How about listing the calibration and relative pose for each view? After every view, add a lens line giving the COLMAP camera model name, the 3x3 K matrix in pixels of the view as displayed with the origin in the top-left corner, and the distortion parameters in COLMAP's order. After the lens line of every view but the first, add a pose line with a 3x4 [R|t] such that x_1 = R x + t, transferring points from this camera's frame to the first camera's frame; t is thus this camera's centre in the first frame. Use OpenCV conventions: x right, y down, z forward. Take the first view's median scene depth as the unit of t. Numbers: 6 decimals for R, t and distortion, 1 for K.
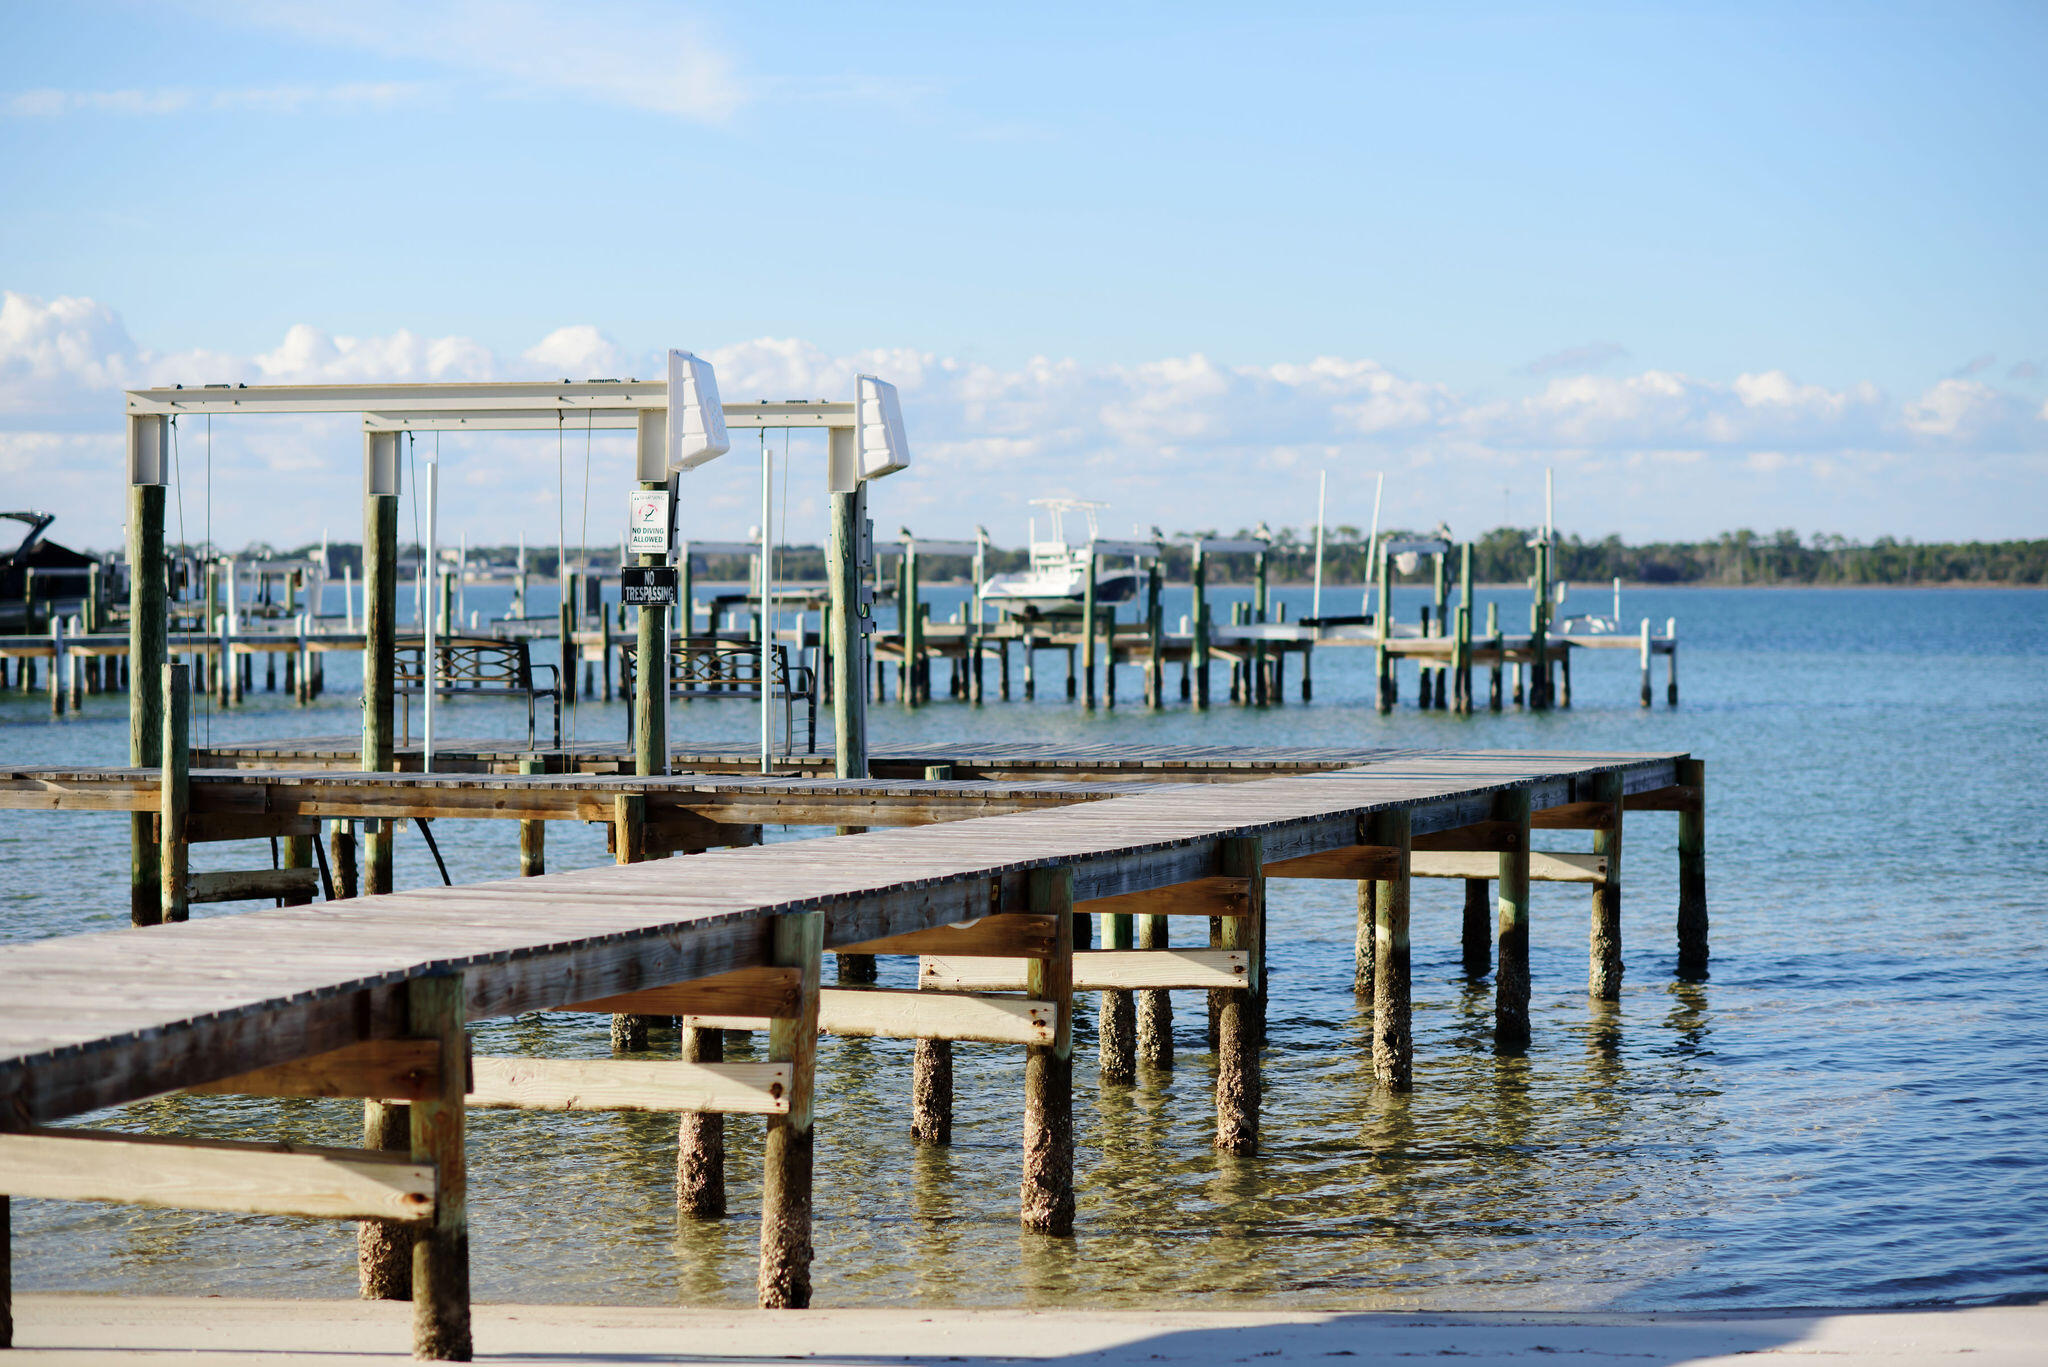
lens RADIAL K [[4967.3, 0, 1023.9], [0, 4967.3, 682.9], [0, 0, 1]] dist [-0.035288, -1.141031]
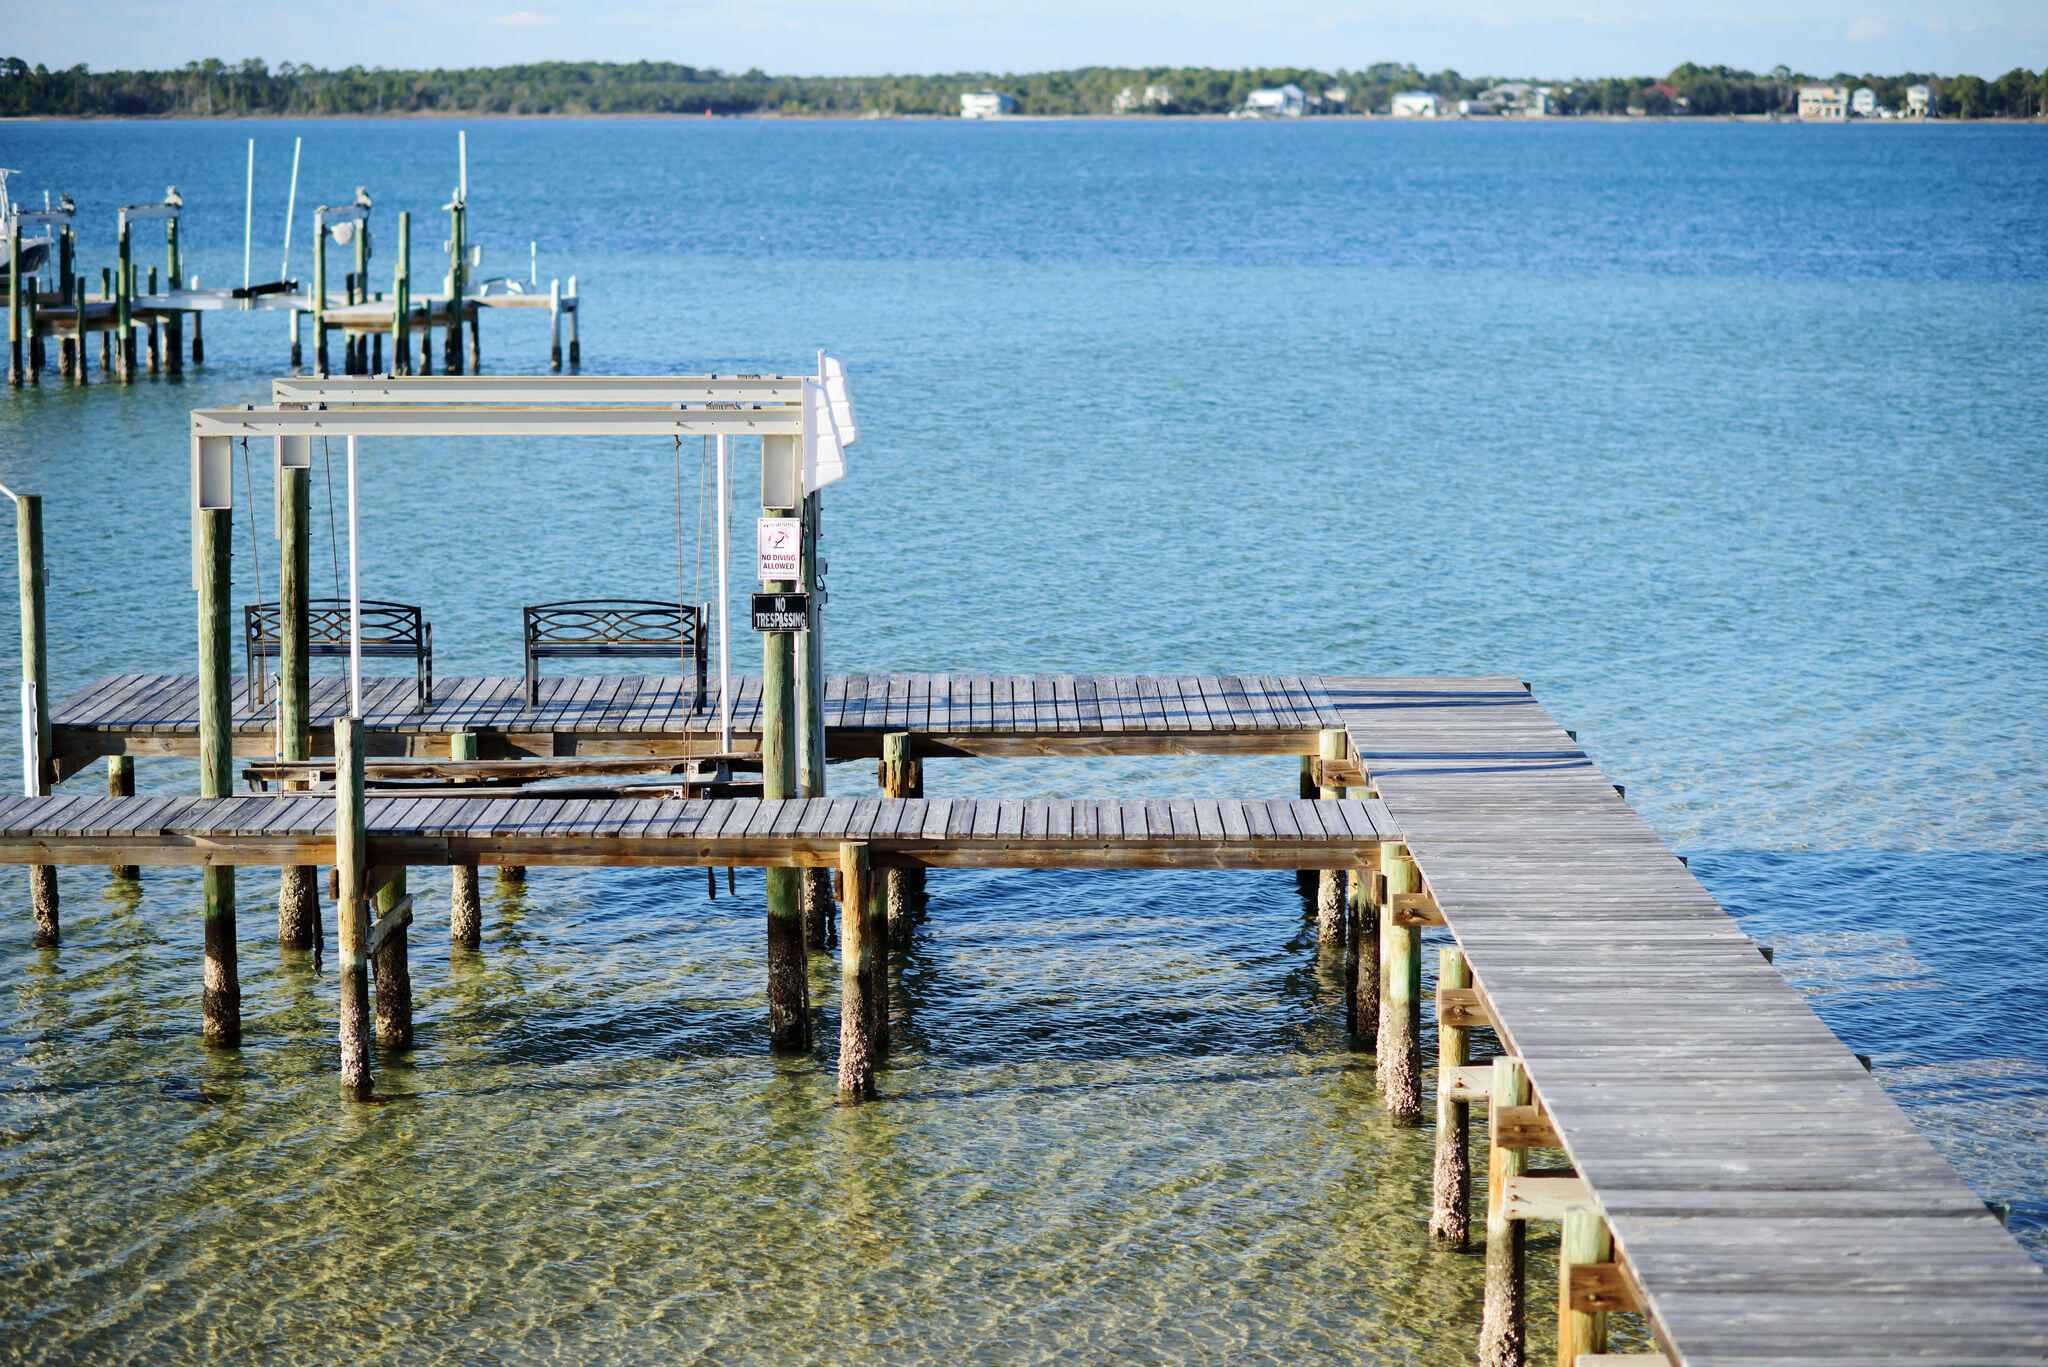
lens RADIAL K [[4967.3, 0, 1023.9], [0, 4967.3, 682.9], [0, 0, 1]] dist [-0.035288, -1.141031]
pose [[0.945662, -0.038807, 0.322827, -0.115178], [0.005588, 0.994645, 0.103199, -0.035410], [-0.325103, -0.095788, 0.940815, 0.011037]]
